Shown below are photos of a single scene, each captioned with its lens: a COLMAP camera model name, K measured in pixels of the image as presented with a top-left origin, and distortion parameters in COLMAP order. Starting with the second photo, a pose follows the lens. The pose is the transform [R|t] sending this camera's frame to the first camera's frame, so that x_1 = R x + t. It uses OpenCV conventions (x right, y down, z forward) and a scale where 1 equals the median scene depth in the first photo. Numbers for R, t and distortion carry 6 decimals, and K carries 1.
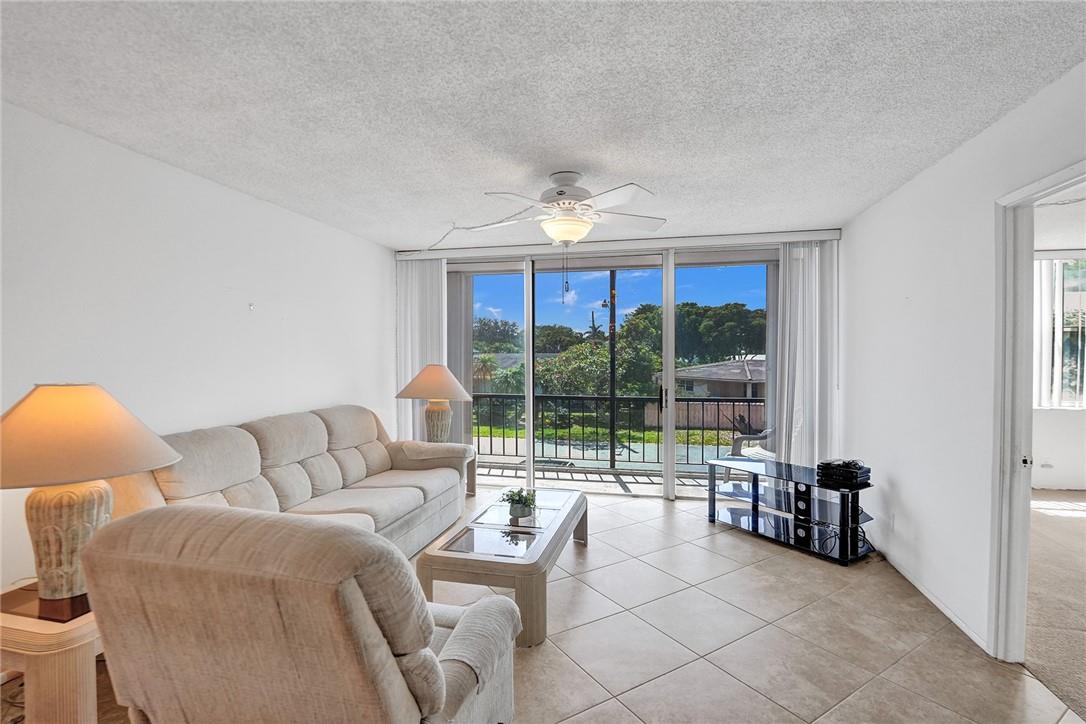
lens RADIAL K [[508.5, 0, 555.2], [0, 508.5, 364.3], [0, 0, 1]] dist [-0.022408, 0.000843]
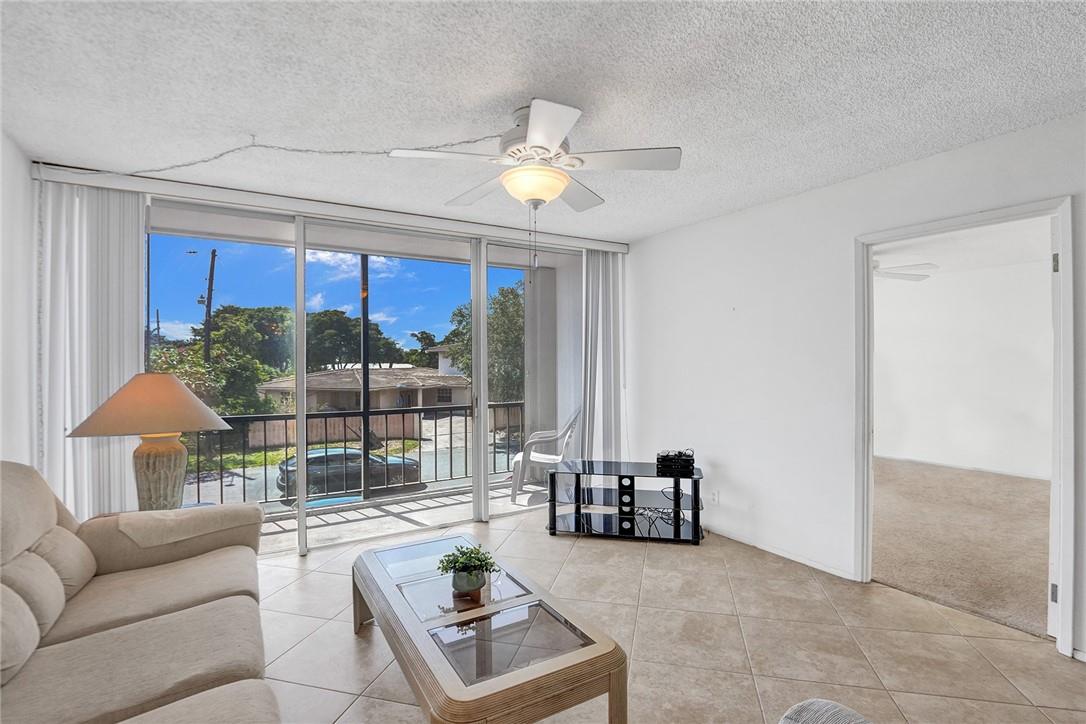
lens RADIAL K [[508.5, 0, 552.1], [0, 508.5, 363.1], [0, 0, 1]] dist [-0.022408, 0.000843]
pose [[0.725391, -0.003052, 0.688330, -0.186645], [0.016721, 0.999773, -0.013189, 0.003488], [-0.688134, 0.021077, 0.725278, 0.173167]]
